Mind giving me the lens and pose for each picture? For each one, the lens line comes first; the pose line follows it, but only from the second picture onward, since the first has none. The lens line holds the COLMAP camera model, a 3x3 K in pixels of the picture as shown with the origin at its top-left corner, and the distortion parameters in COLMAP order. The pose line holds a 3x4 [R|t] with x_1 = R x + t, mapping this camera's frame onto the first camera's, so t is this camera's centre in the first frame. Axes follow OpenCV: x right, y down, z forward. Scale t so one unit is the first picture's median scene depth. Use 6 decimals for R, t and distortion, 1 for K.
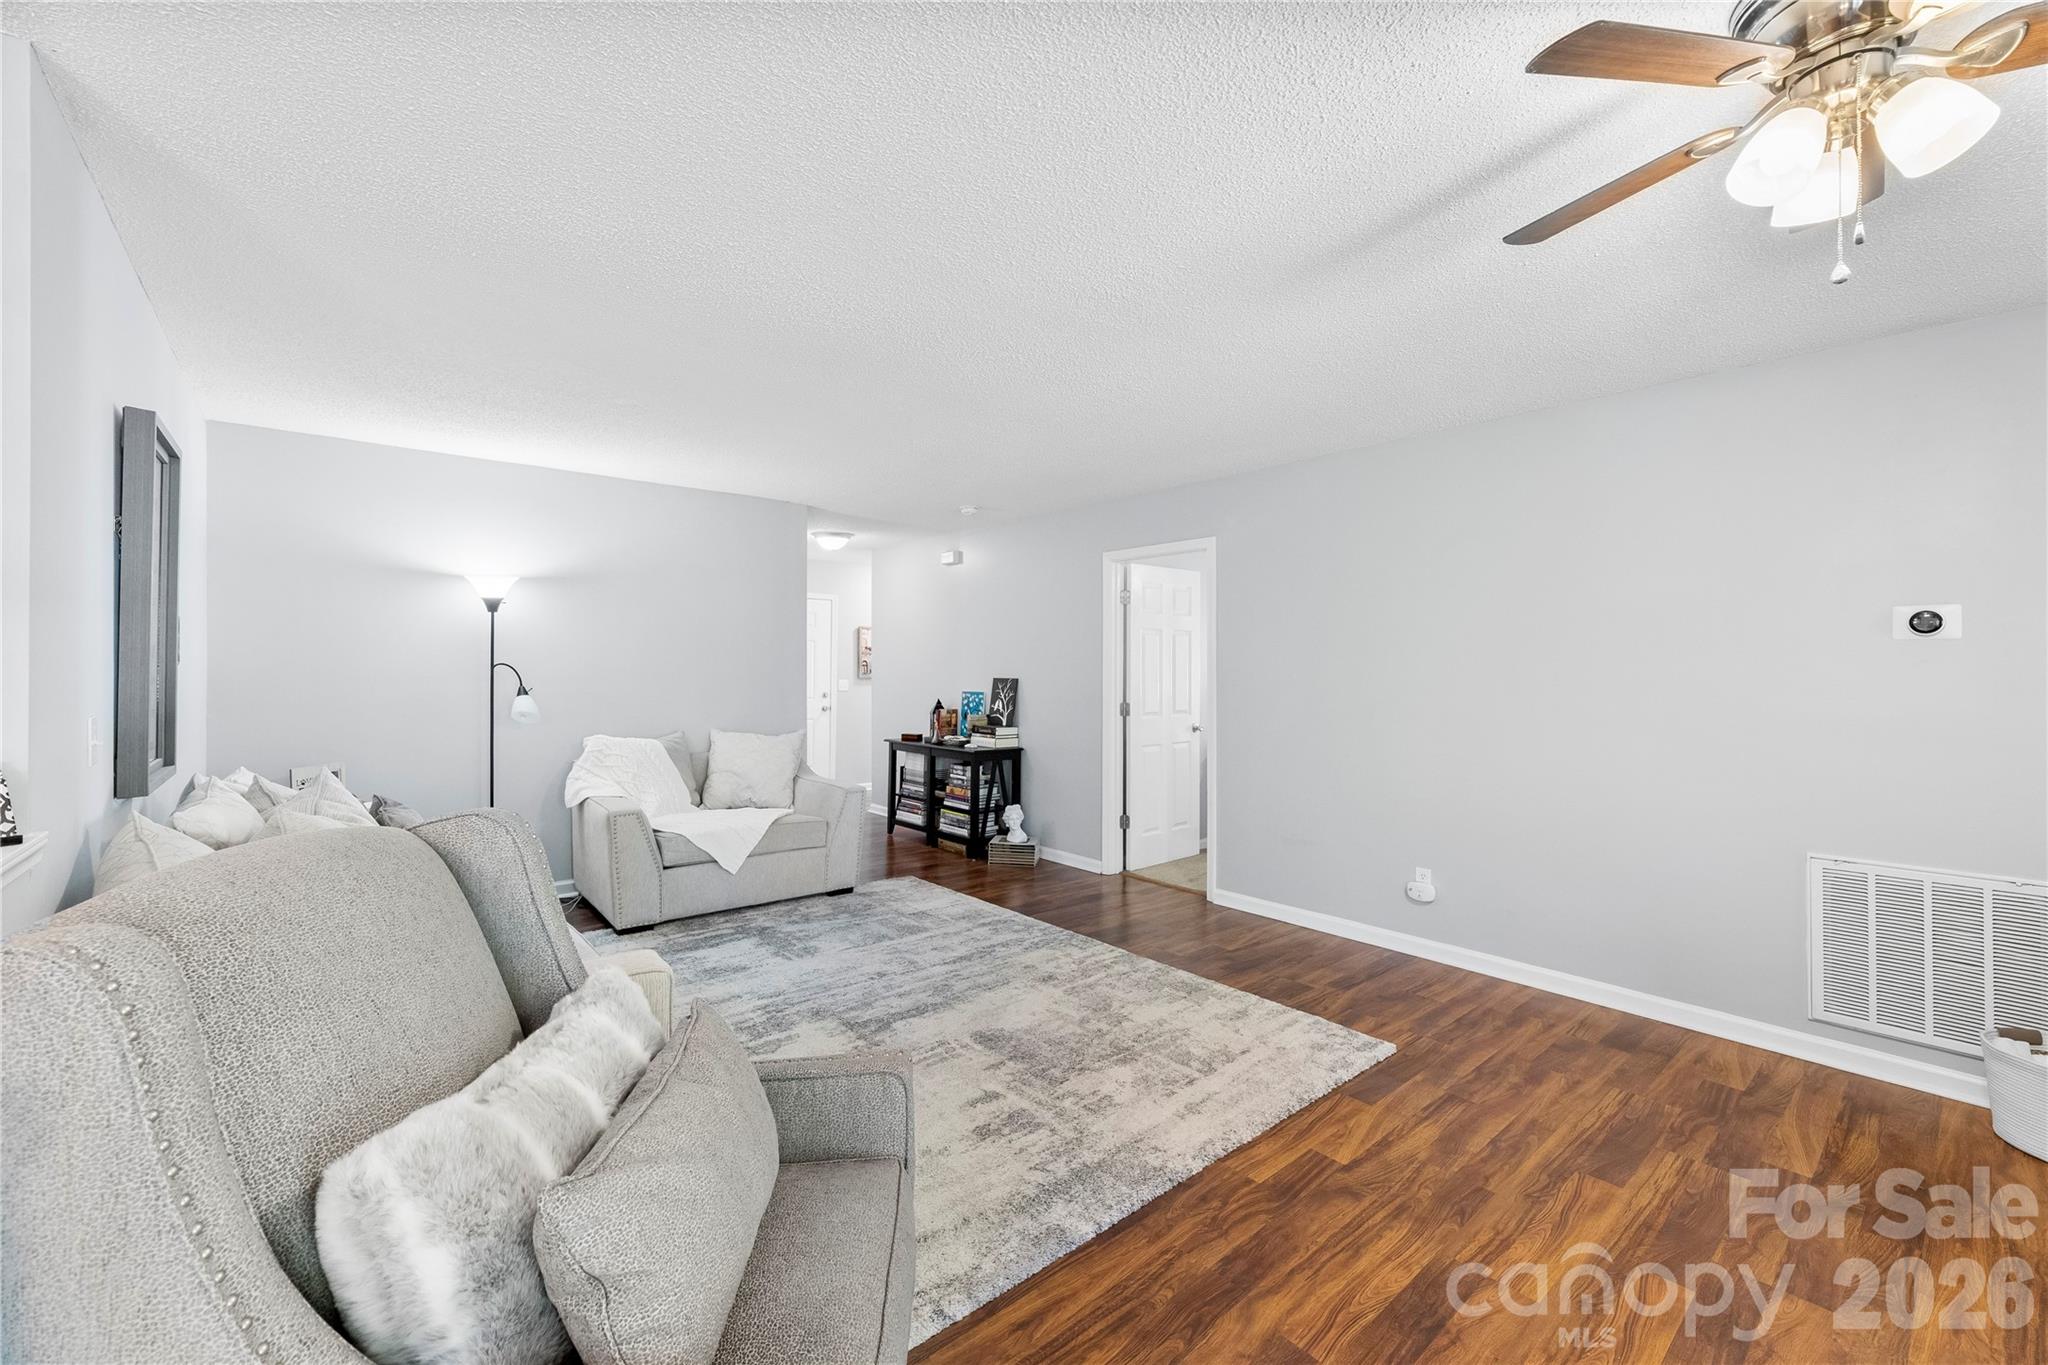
lens RADIAL K [[830.7, 0, 1020.9], [0, 830.7, 663.7], [0, 0, 1]] dist [0.001569, 0.000262]
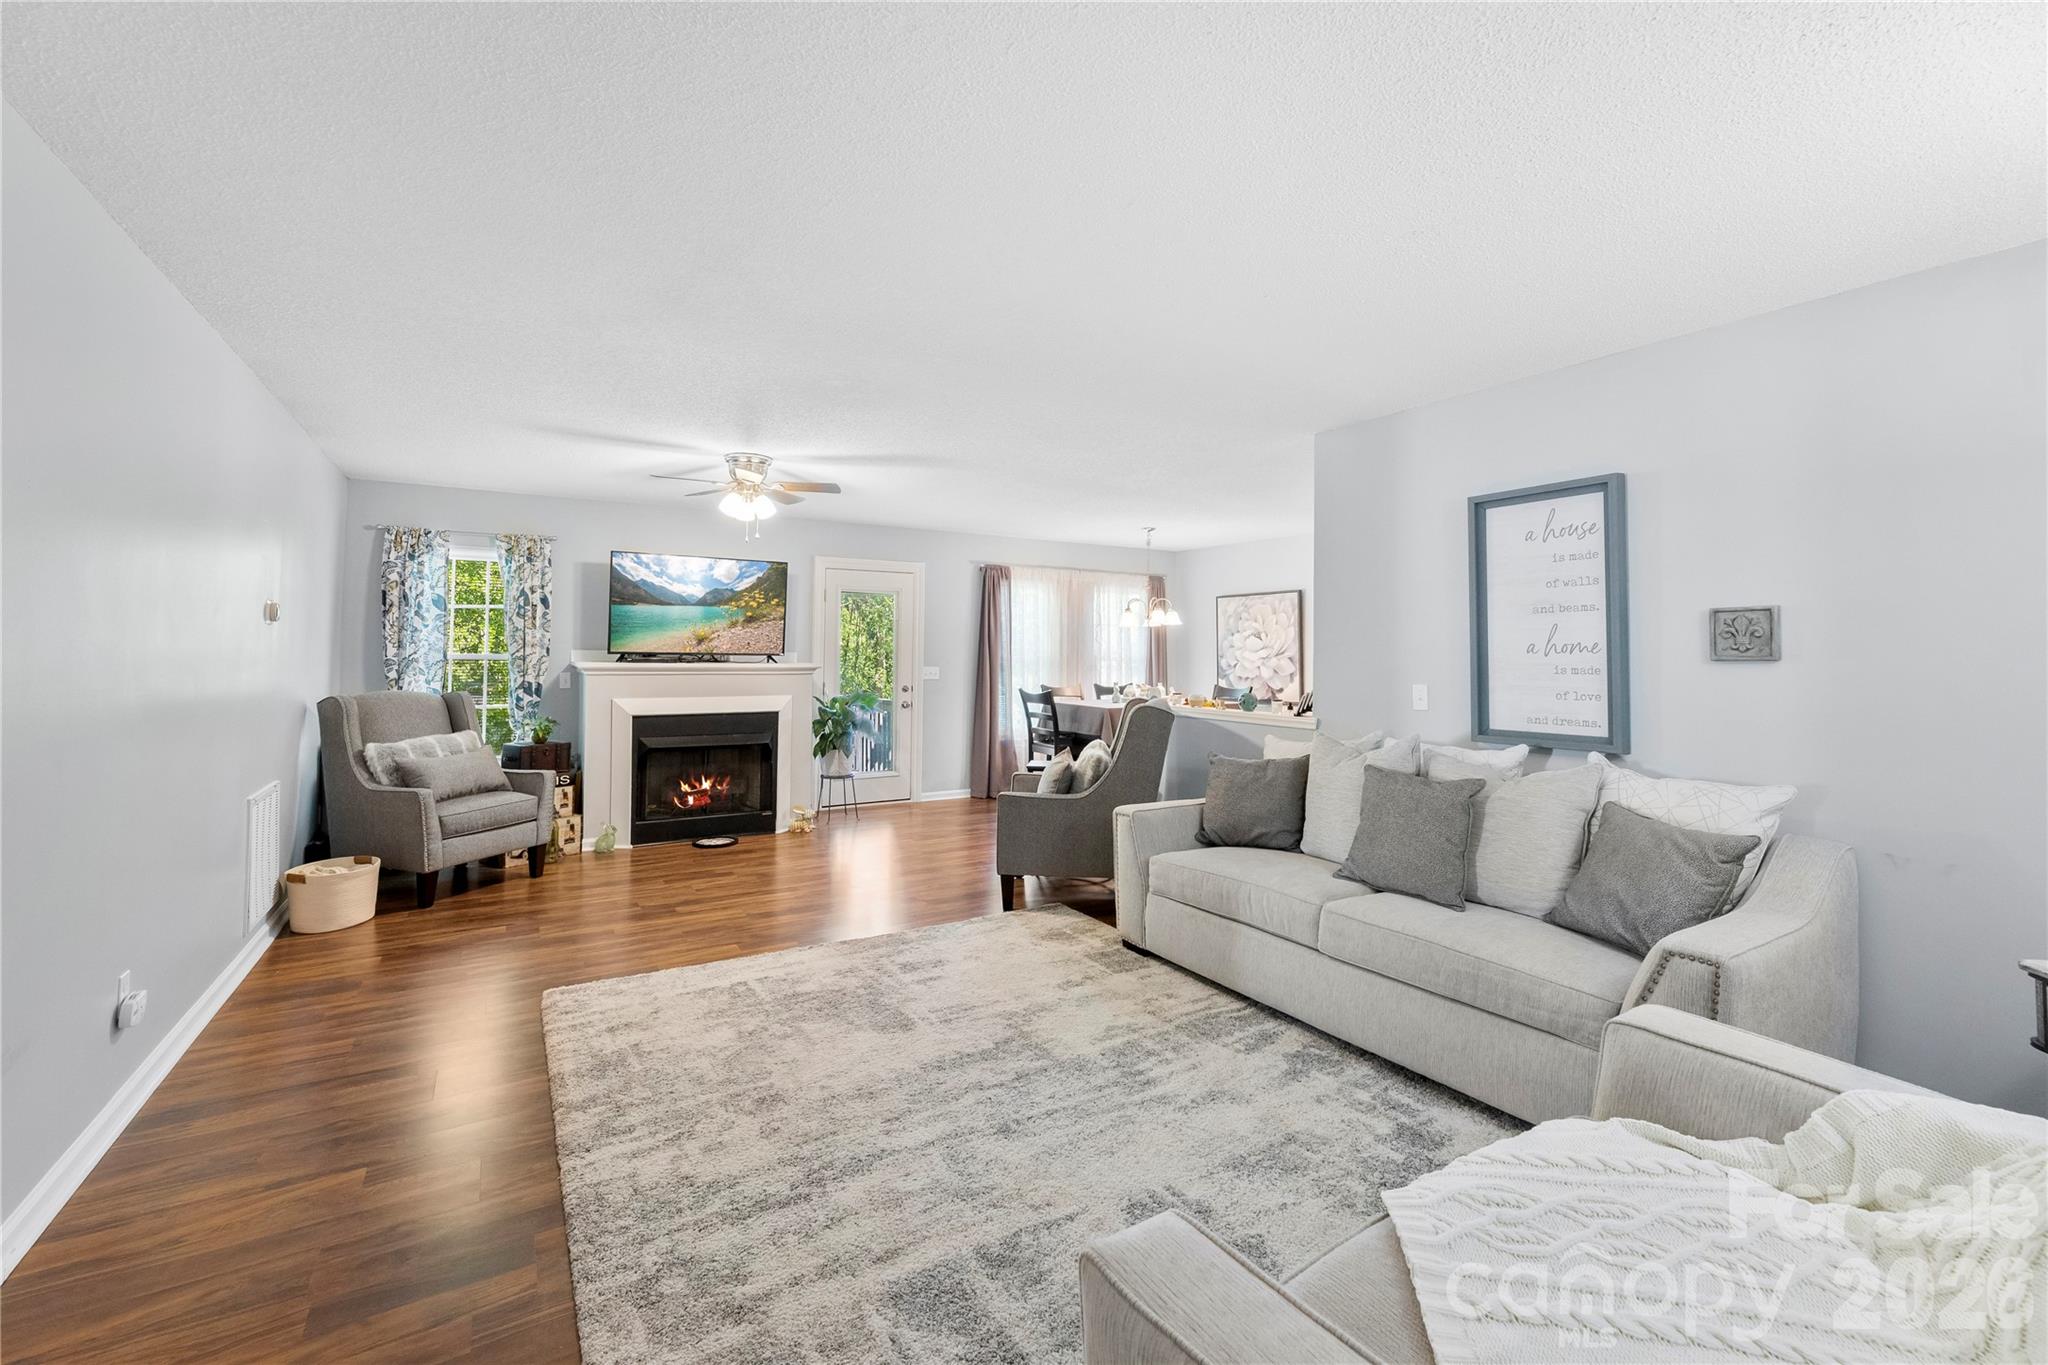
lens RADIAL K [[848.7, 0, 1010.3], [0, 848.7, 630.9], [0, 0, 1]] dist [0.008872, 0.000090]
pose [[-0.986320, -0.008769, 0.164607, -0.249066], [-0.014436, 0.999342, -0.033264, 0.008636], [-0.164207, -0.035185, -0.985798, 1.492606]]
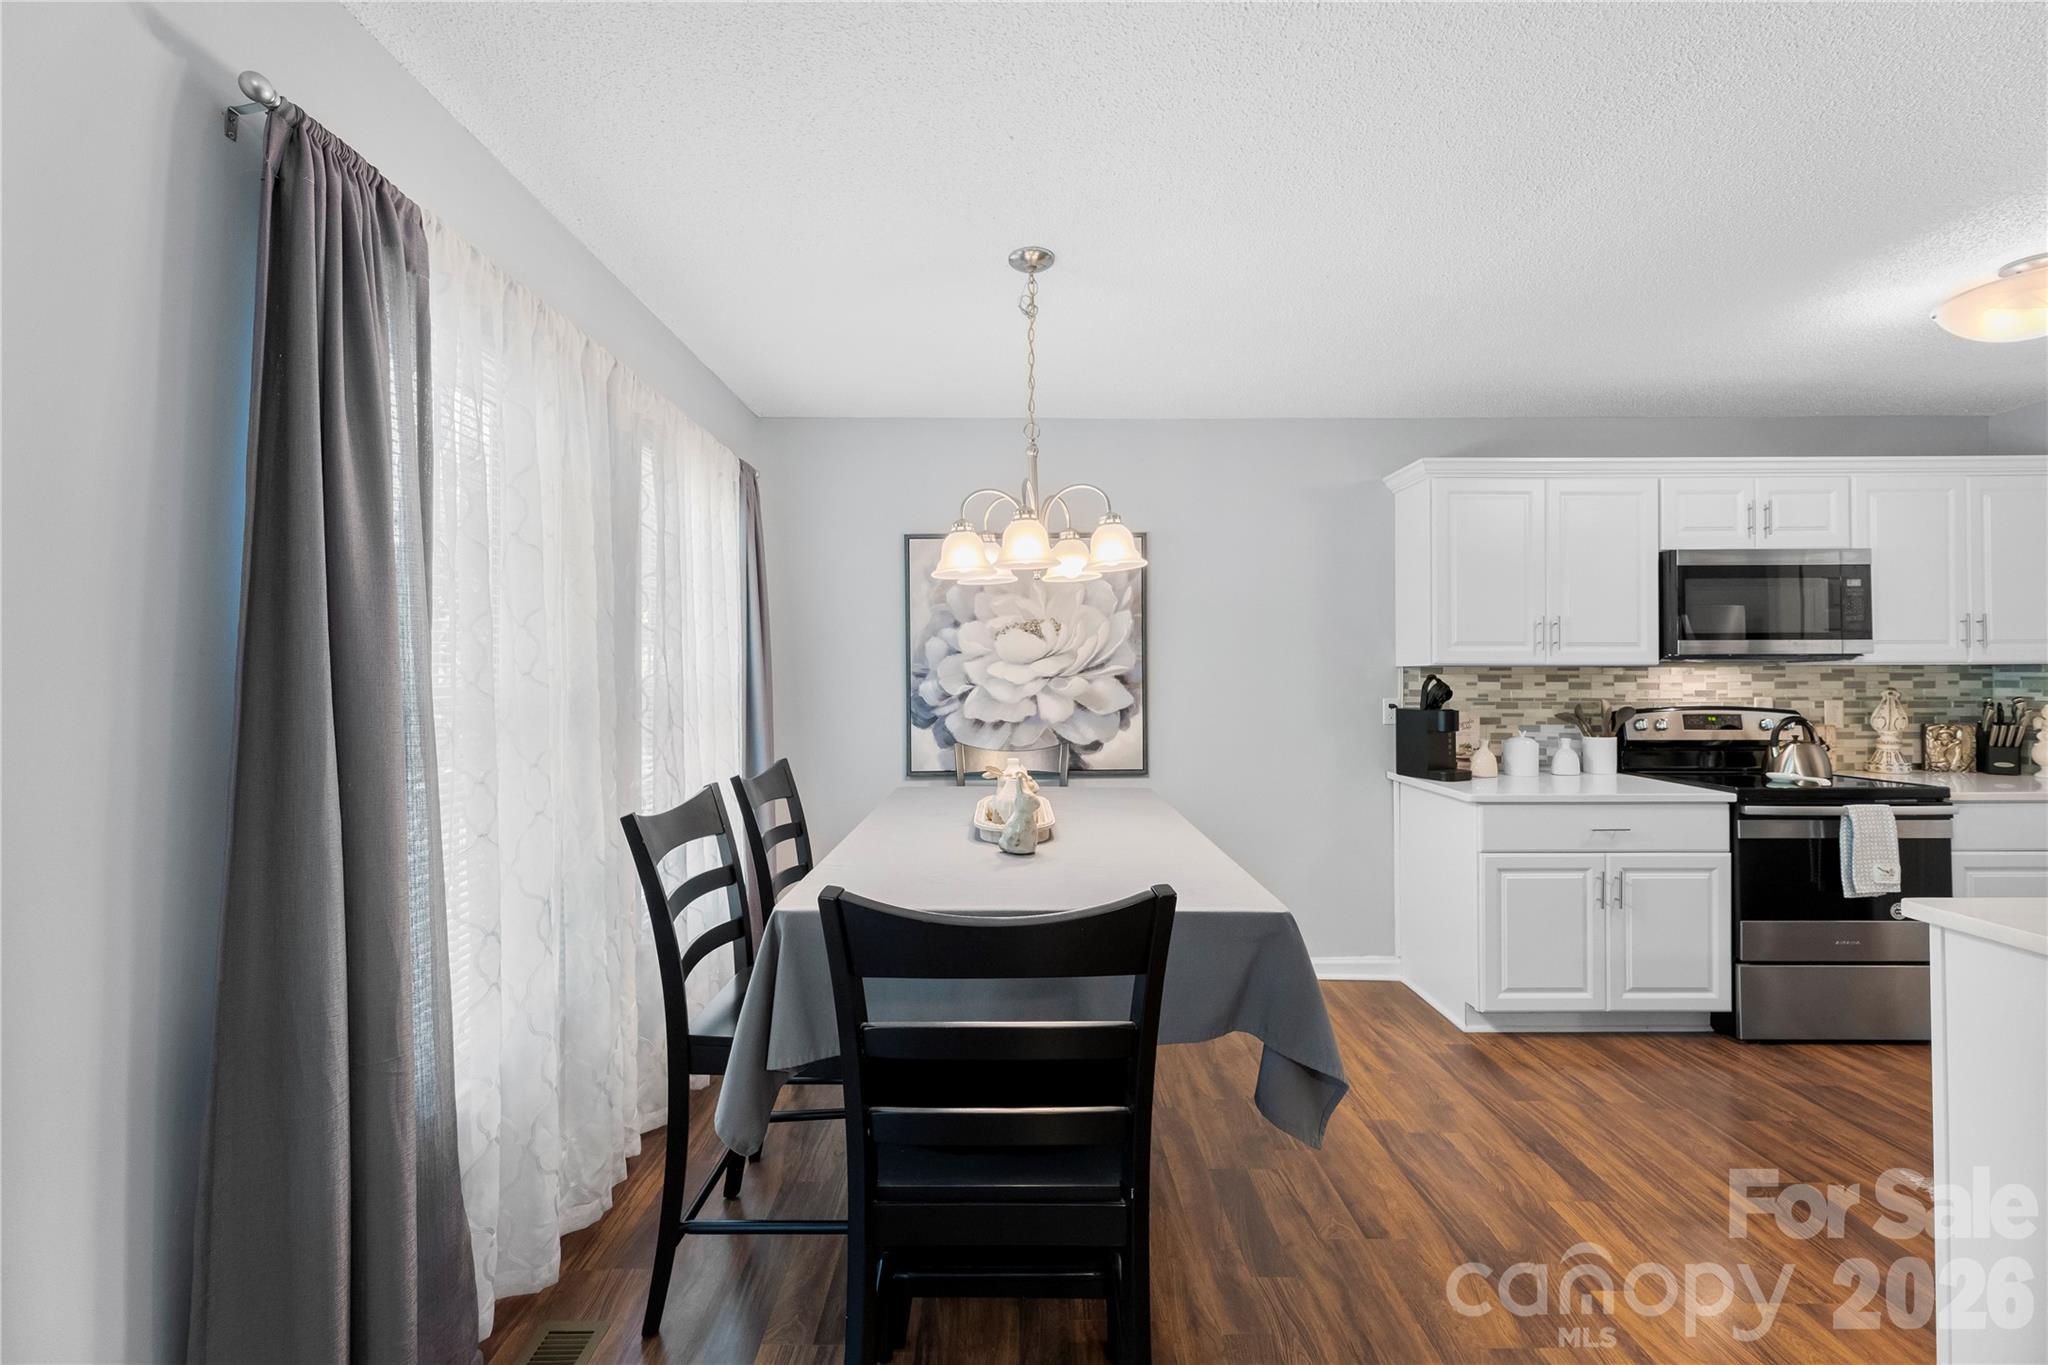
lens RADIAL K [[825.5, 0, 1013.1], [0, 825.5, 663.2], [0, 0, 1]] dist [0.002820, 0.000547]
pose [[-0.646155, -0.010098, -0.763139, 0.199043], [0.005700, 0.999821, -0.018056, -0.002487], [0.763185, -0.016017, -0.645982, -0.070019]]
